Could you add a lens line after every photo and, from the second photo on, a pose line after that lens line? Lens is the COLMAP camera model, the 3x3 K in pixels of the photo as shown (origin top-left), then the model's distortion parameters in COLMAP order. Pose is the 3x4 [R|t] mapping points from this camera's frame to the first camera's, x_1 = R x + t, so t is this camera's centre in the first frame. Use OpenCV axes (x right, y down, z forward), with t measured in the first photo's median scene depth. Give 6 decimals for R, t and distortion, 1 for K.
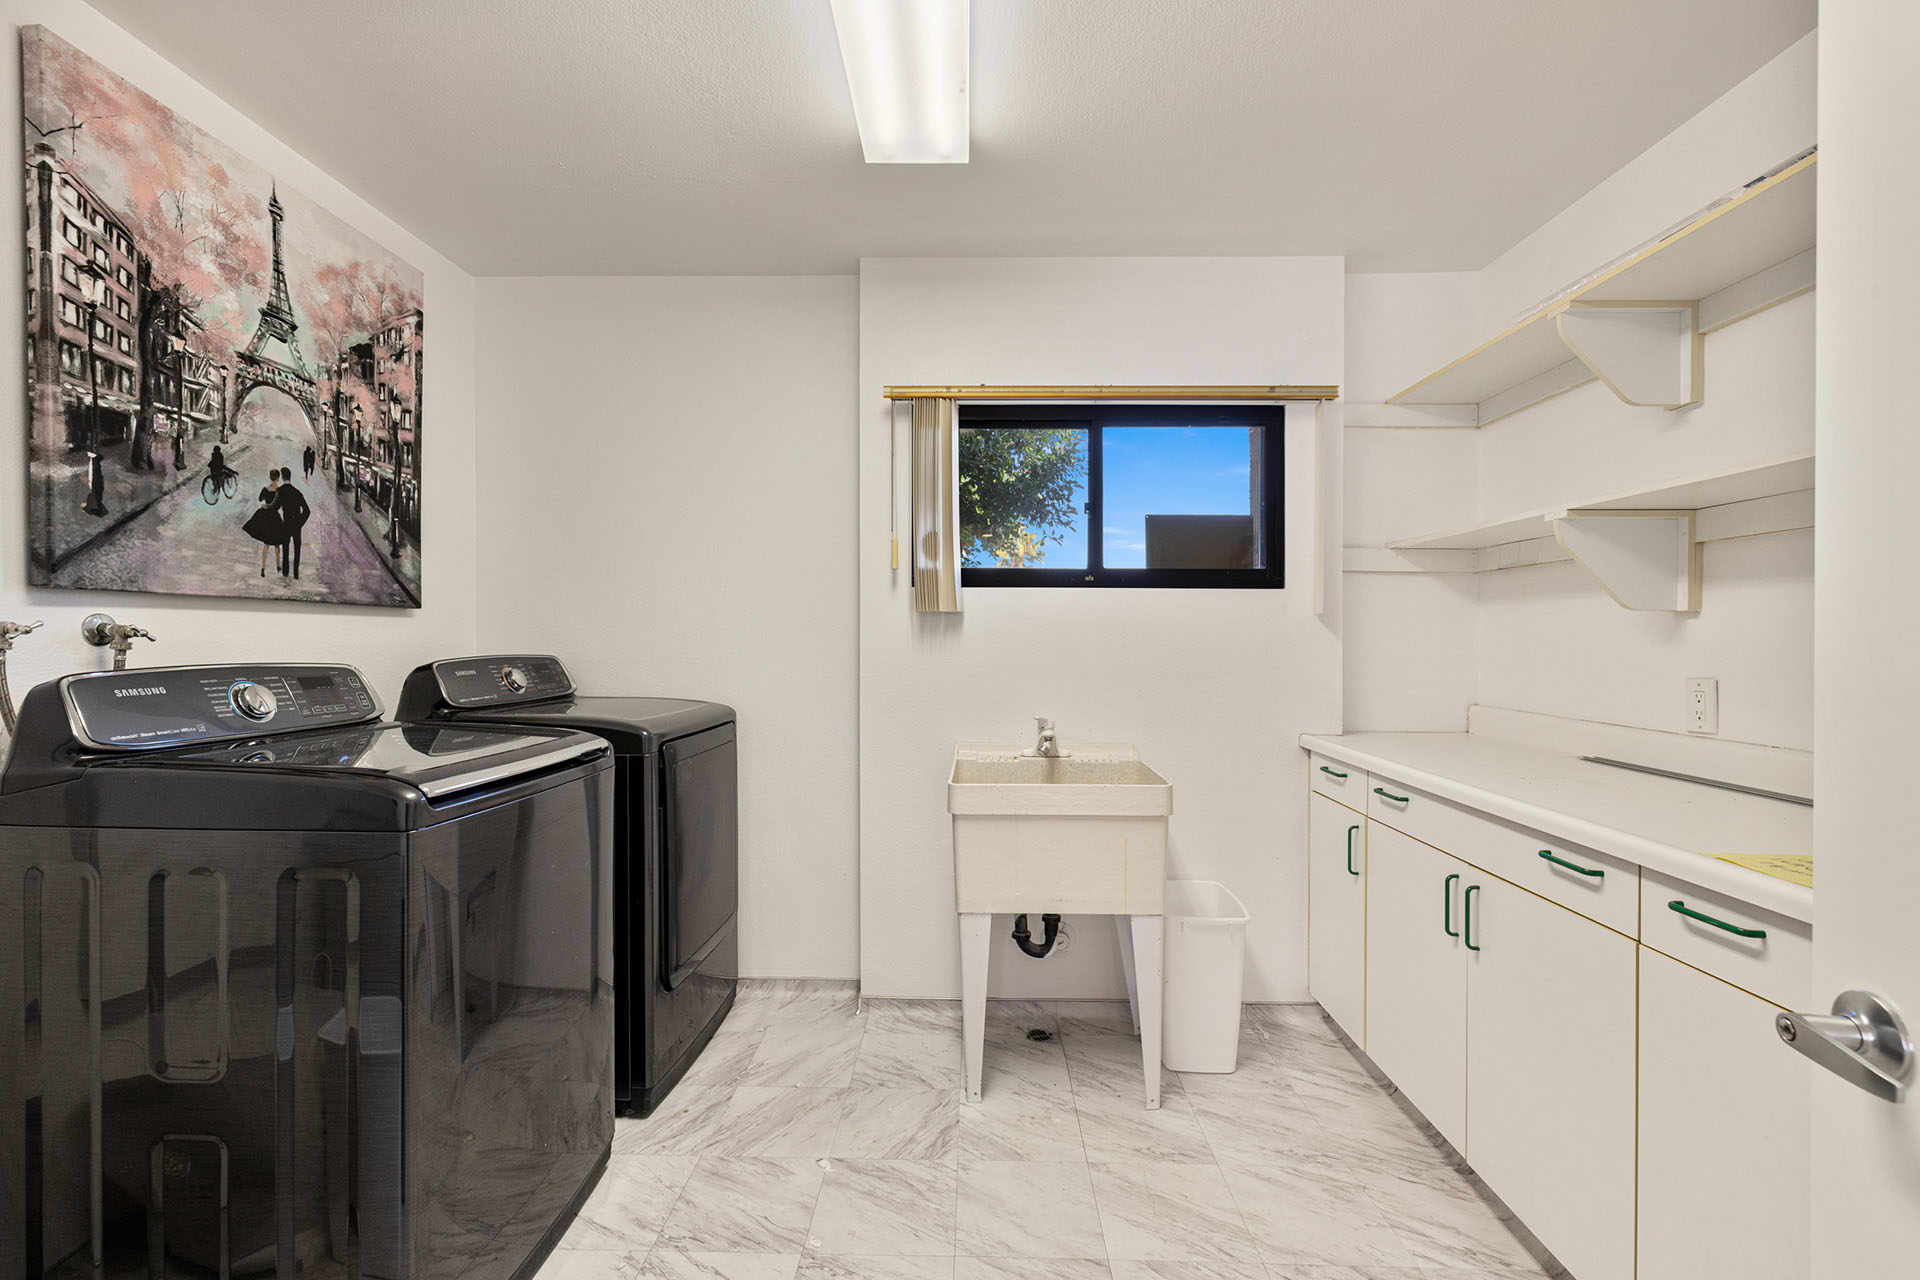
lens RADIAL K [[828.1, 0, 961.2], [0, 828.1, 643.5], [0, 0, 1]] dist [-0.002515, 0.000335]
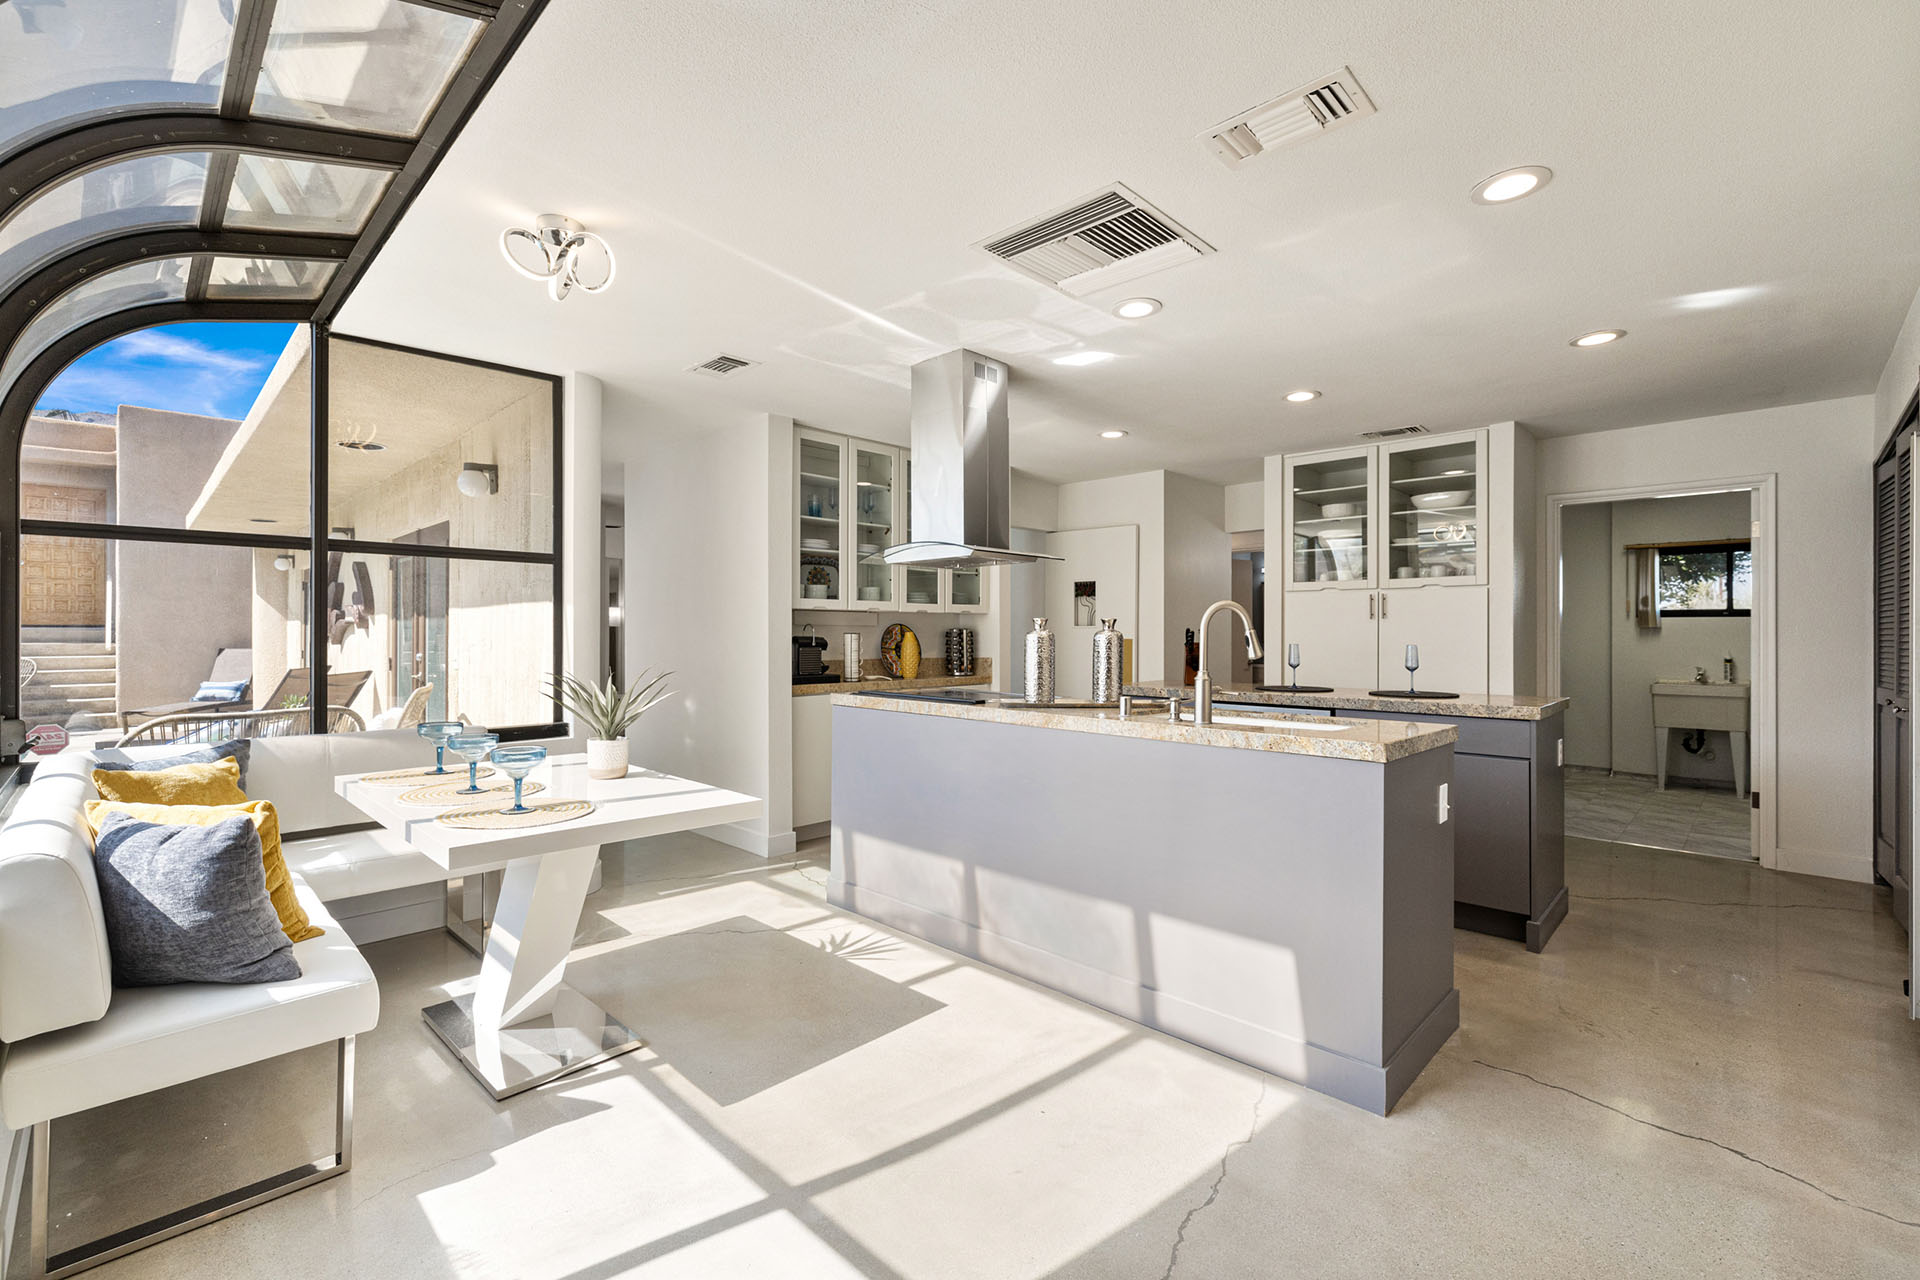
lens RADIAL K [[828.1, 0, 976.0], [0, 828.1, 626.2], [0, 0, 1]] dist [-0.002515, 0.000335]
pose [[0.734552, -0.004017, -0.678540, 0.185540], [-0.005412, 0.999916, -0.011779, 0.002221], [0.678531, 0.012325, 0.734469, -2.401816]]
